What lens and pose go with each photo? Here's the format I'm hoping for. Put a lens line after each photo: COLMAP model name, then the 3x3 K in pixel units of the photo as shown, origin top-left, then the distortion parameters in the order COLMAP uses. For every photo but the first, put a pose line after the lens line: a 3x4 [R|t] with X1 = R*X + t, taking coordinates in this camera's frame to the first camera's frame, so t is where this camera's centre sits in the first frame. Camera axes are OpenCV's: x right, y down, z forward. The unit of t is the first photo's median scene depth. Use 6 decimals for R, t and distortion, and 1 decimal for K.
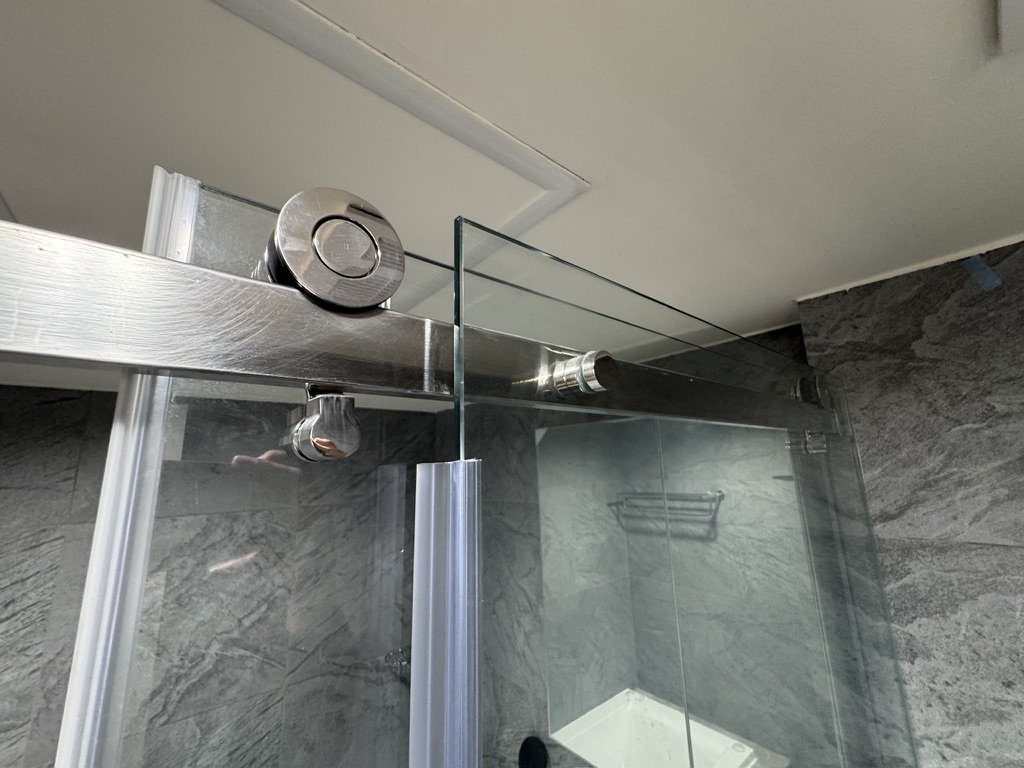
lens RADIAL K [[413.2, 0, 500.6], [0, 413.2, 383.8], [0, 0, 1]] dist [-0.000013, -0.000313]
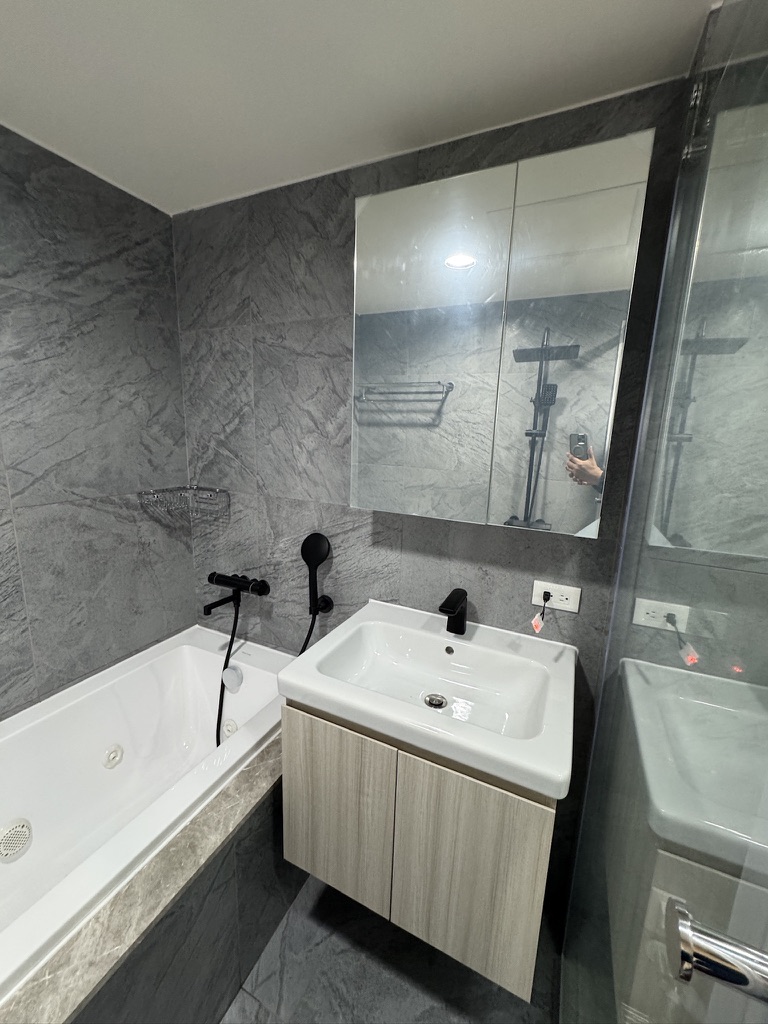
lens RADIAL K [[413.2, 0, 384.0], [0, 413.2, 512.0], [0, 0, 1]] dist [-0.000013, -0.000313]
pose [[0.899442, -0.028712, 0.436096, -0.193400], [-0.146829, 0.919989, 0.363404, 0.300019], [-0.411637, -0.390892, 0.823261, 0.023028]]
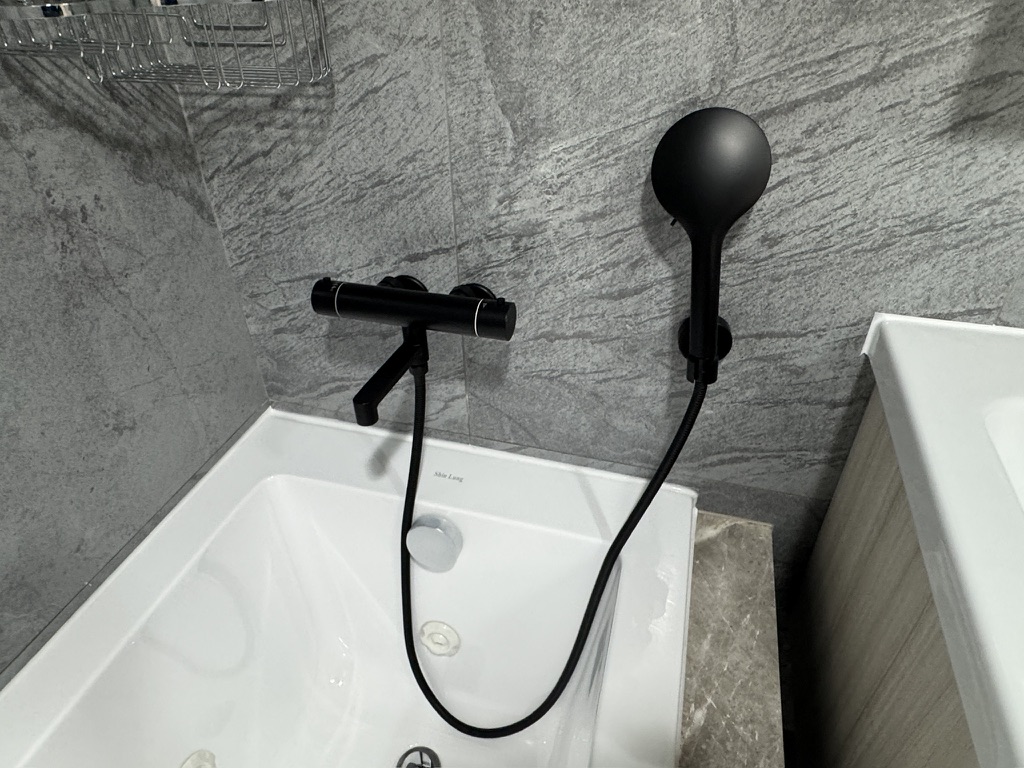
lens RADIAL K [[645.6, 0, 495.2], [0, 645.6, 382.9], [0, 0, 1]] dist [-0.001959, 0.002166]
pose [[0.830285, -0.320770, 0.455778, -0.274828], [-0.110191, 0.707154, 0.698420, 0.550913], [-0.546337, -0.630110, 0.551794, 0.559736]]
